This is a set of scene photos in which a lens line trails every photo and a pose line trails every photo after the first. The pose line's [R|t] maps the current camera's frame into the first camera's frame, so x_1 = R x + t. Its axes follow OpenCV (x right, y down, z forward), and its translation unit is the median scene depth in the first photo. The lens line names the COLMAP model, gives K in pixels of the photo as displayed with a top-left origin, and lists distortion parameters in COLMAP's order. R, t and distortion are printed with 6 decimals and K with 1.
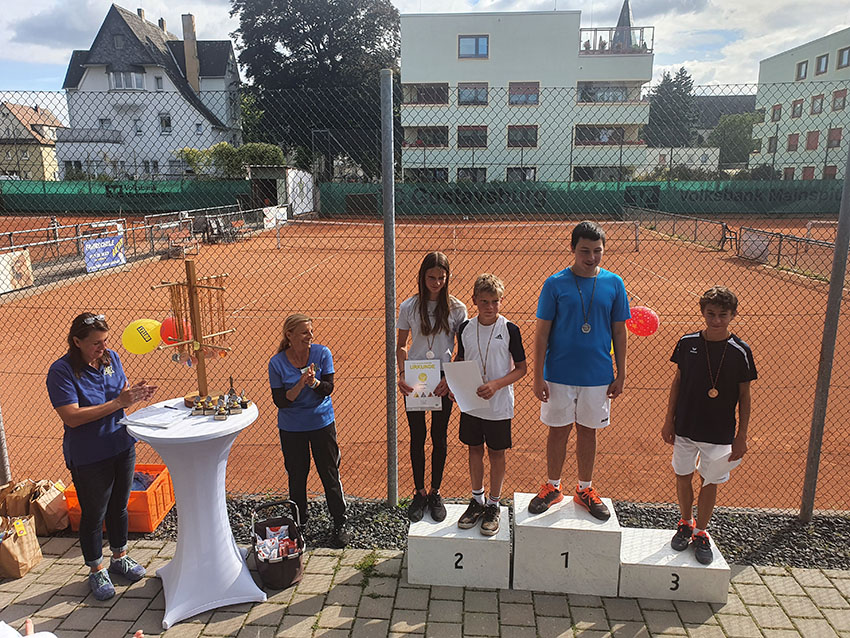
lens RADIAL K [[680.7, 0, 426.0], [0, 680.7, 323.9], [0, 0, 1]] dist [0.021932, -0.007098]
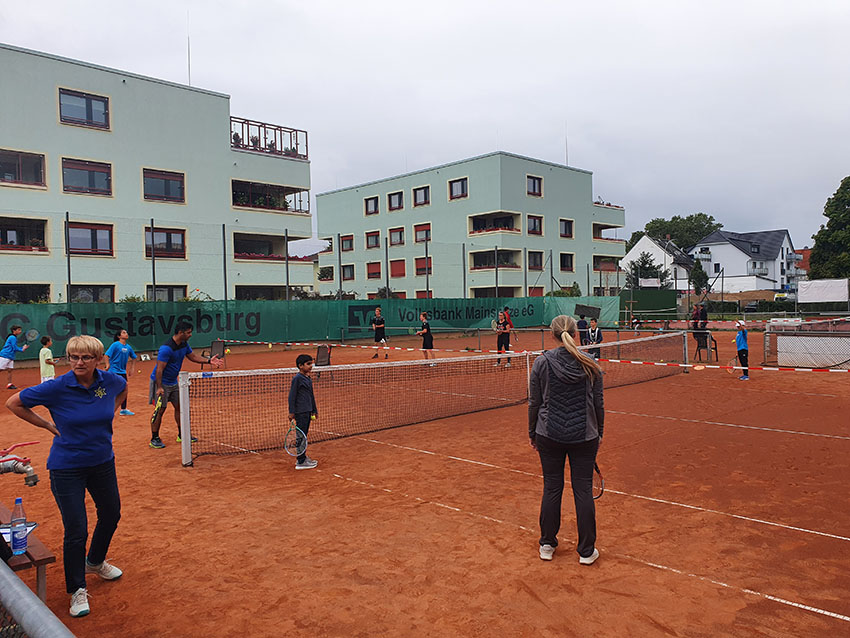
lens RADIAL K [[669.3, 0, 437.9], [0, 669.3, 321.5], [0, 0, 1]] dist [0.045052, -0.057526]
pose [[0.659965, -0.025612, 0.750860, -0.244699], [0.179202, 0.975939, -0.124219, -0.070942], [-0.729612, 0.216536, 0.648675, 0.436494]]
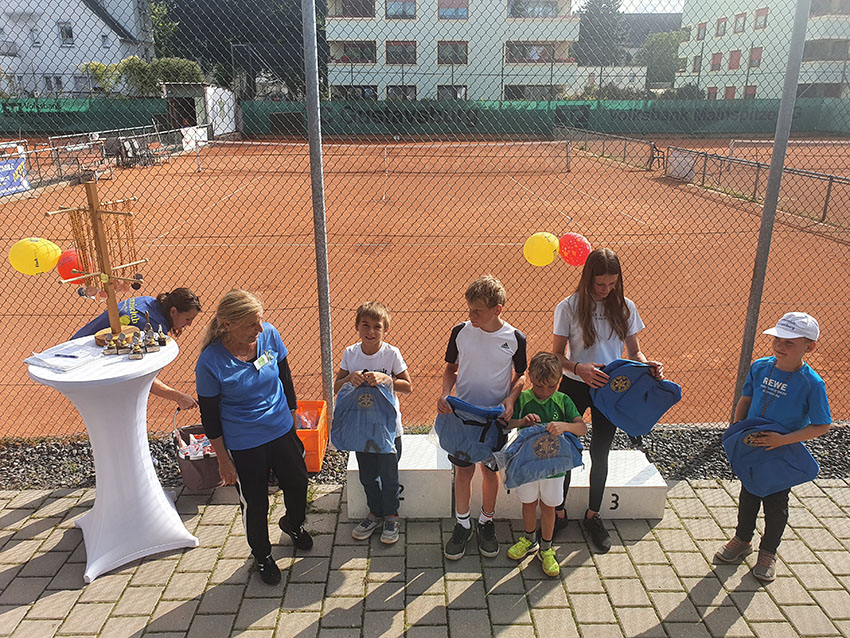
lens RADIAL K [[667.9, 0, 425.0], [0, 667.9, 319.0], [0, 0, 1]] dist [0.015580, 0.006212]
pose [[0.994997, -0.029905, 0.095323, -0.000019], [0.019717, 0.994161, 0.106086, -0.000145], [-0.097939, -0.103676, 0.989777, 0.027042]]
